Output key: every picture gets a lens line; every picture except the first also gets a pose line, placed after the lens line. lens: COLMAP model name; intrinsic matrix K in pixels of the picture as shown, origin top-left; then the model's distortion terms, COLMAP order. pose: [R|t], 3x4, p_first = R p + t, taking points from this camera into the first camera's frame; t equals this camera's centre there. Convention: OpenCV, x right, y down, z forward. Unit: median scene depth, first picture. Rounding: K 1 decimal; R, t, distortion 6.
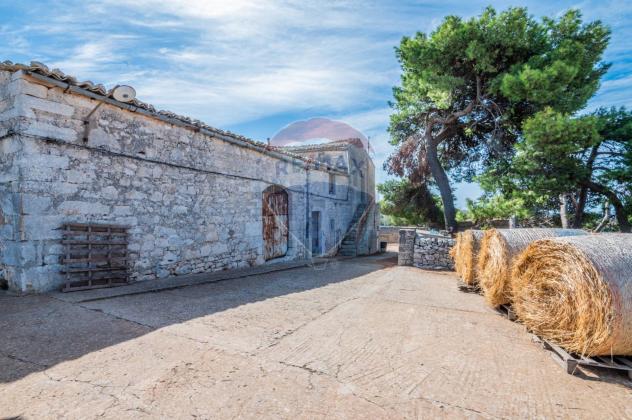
lens RADIAL K [[282.9, 0, 316.0], [0, 282.9, 210.0], [0, 0, 1]] dist [-0.024041, -0.000229]
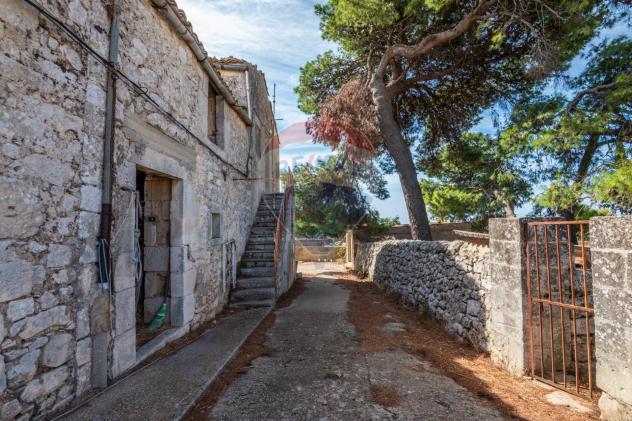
lens RADIAL K [[282.9, 0, 316.0], [0, 282.9, 210.5], [0, 0, 1]] dist [-0.024041, -0.000229]
pose [[0.898926, 0.009398, 0.438000, 0.031245], [0.014213, 0.998618, -0.050597, 0.104203], [-0.437870, 0.051708, 0.897550, 1.295118]]
